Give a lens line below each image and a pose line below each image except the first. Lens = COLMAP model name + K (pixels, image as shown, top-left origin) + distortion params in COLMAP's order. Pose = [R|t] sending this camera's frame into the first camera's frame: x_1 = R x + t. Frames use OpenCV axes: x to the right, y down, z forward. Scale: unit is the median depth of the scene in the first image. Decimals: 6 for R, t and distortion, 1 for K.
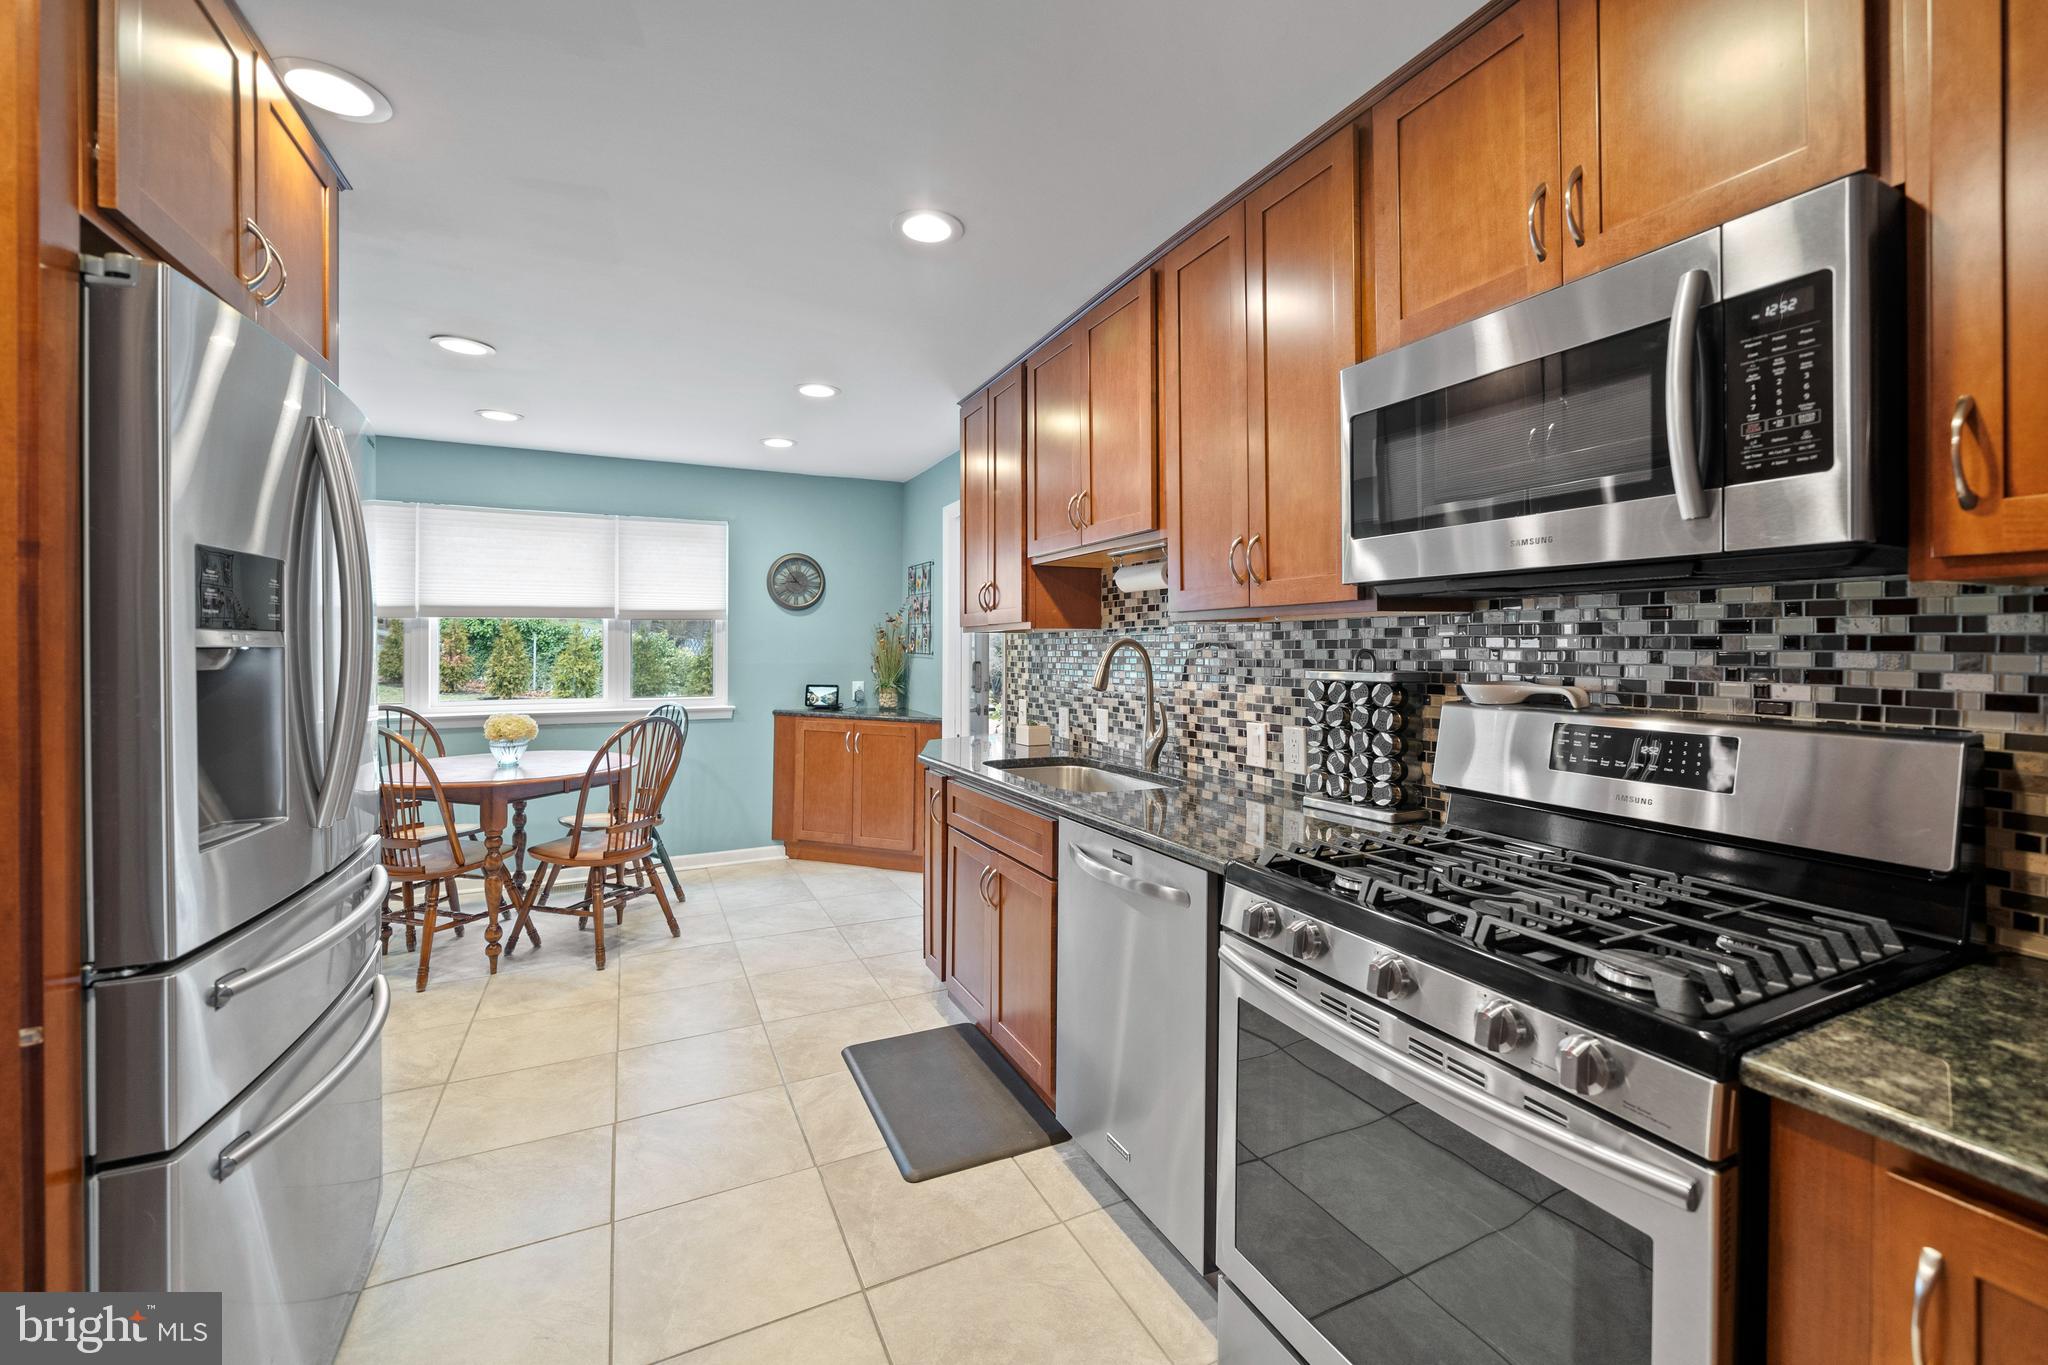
lens RADIAL K [[830.7, 0, 1050.5], [0, 830.7, 646.1], [0, 0, 1]] dist [-0.001124, -0.000007]
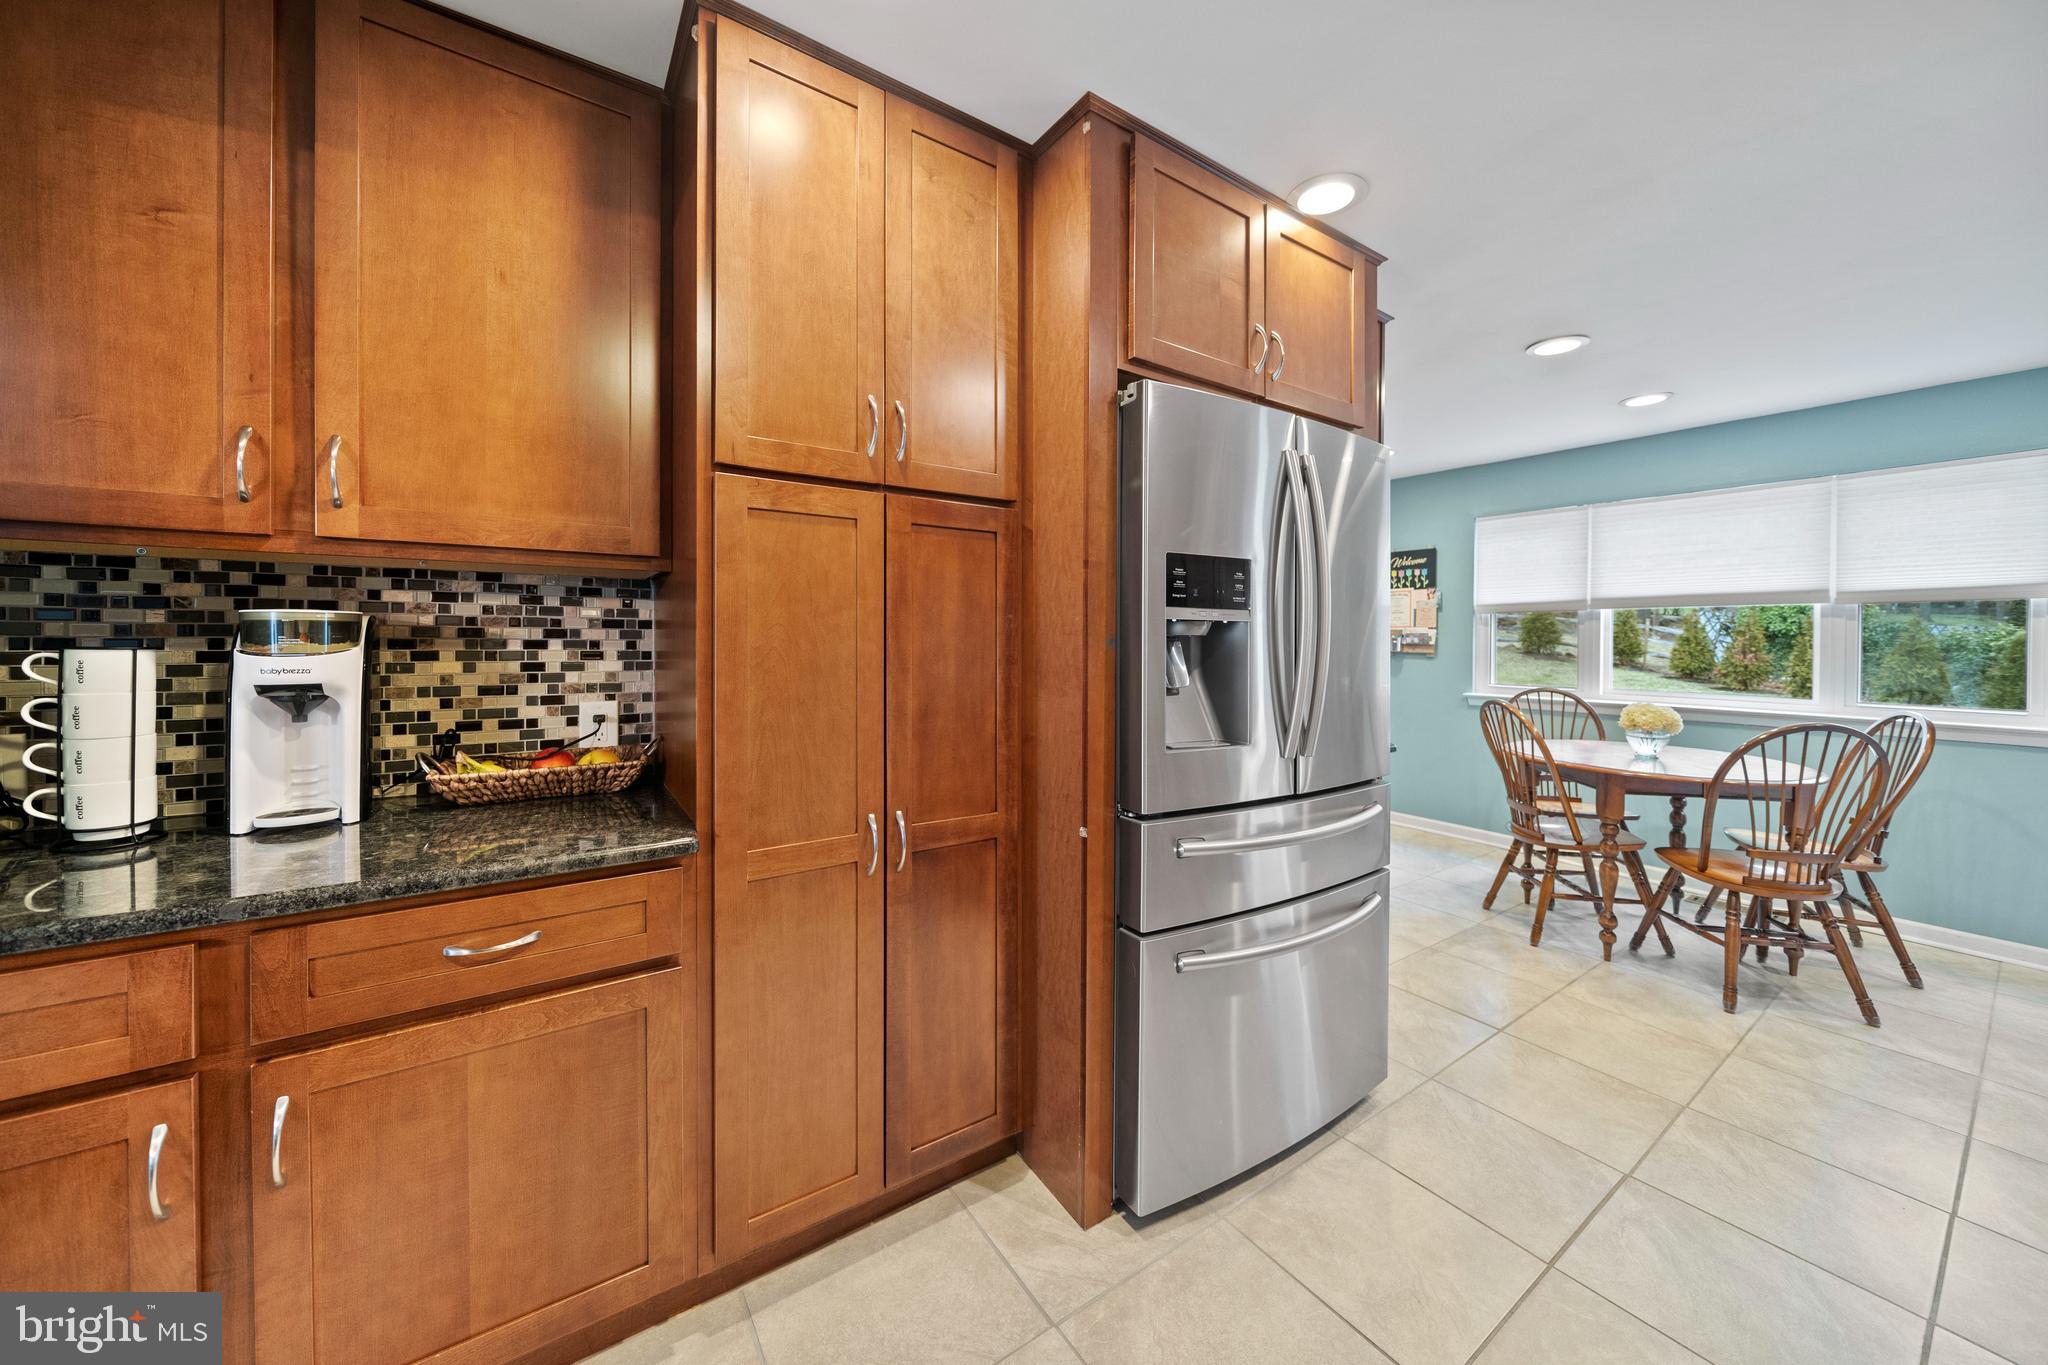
lens RADIAL K [[720.7, 0, 1028.3], [0, 720.7, 649.8], [0, 0, 1]] dist [-0.000236, -0.000078]
pose [[0.131090, 0.009608, -0.991324, 0.089186], [-0.005339, 0.999945, 0.008985, 0.015993], [0.991356, 0.004115, 0.131135, 0.187429]]
